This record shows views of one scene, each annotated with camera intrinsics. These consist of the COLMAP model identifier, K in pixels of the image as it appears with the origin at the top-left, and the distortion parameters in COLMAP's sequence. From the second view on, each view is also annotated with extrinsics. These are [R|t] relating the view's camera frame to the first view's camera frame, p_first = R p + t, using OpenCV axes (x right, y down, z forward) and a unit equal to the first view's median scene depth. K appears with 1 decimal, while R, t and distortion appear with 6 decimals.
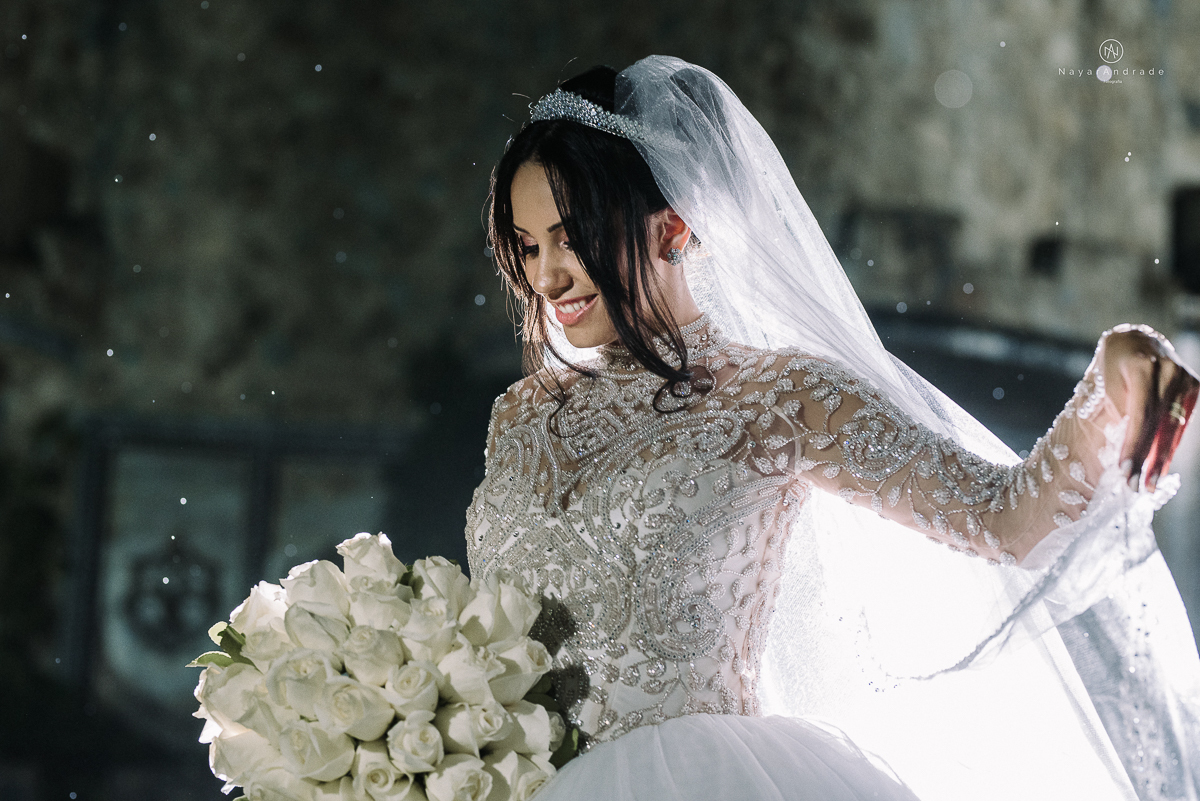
lens RADIAL K [[2906.0, 0, 603.5], [0, 2906.0, 396.3], [0, 0, 1]] dist [-0.014472, 0.000000]
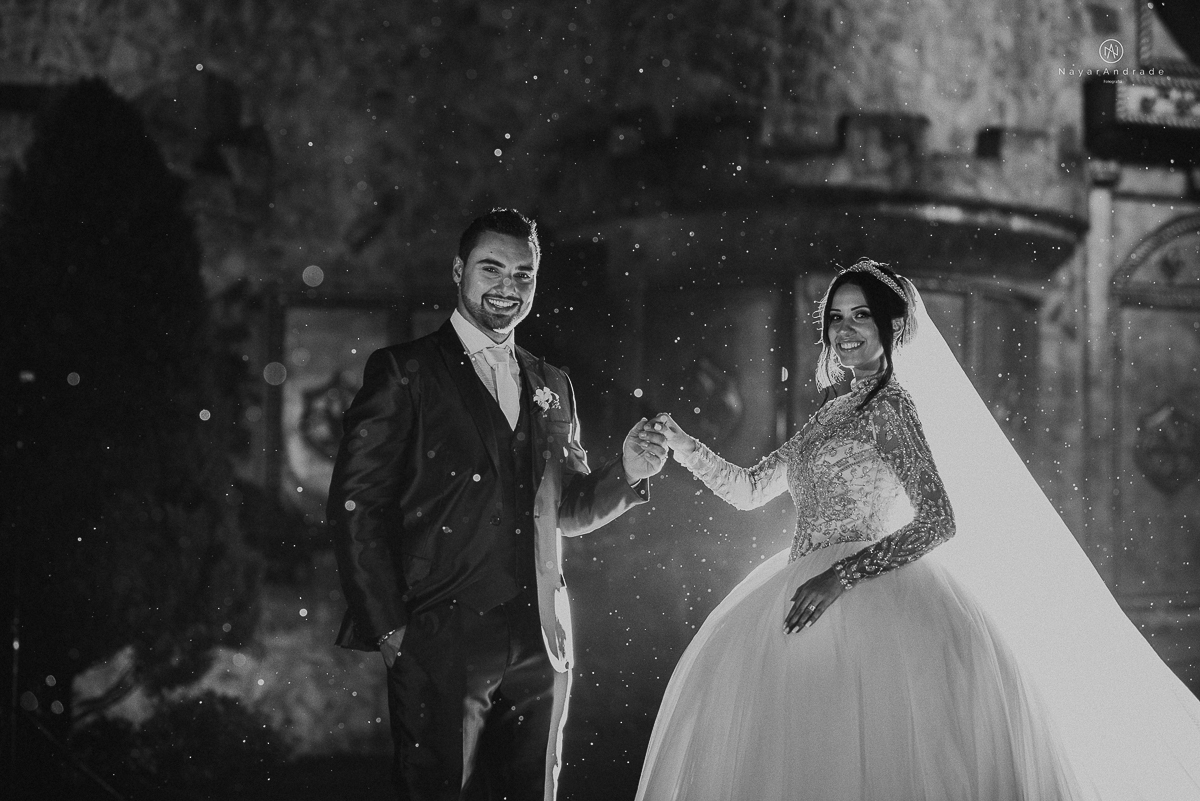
lens RADIAL K [[2906.0, 0, 594.3], [0, 2906.0, 395.2], [0, 0, 1]] dist [-0.014472, 0.000000]
pose [[0.999190, -0.039540, 0.007479, -0.040977], [0.038753, 0.995552, 0.085872, -0.050605], [-0.010841, -0.085512, 0.996278, -0.314455]]
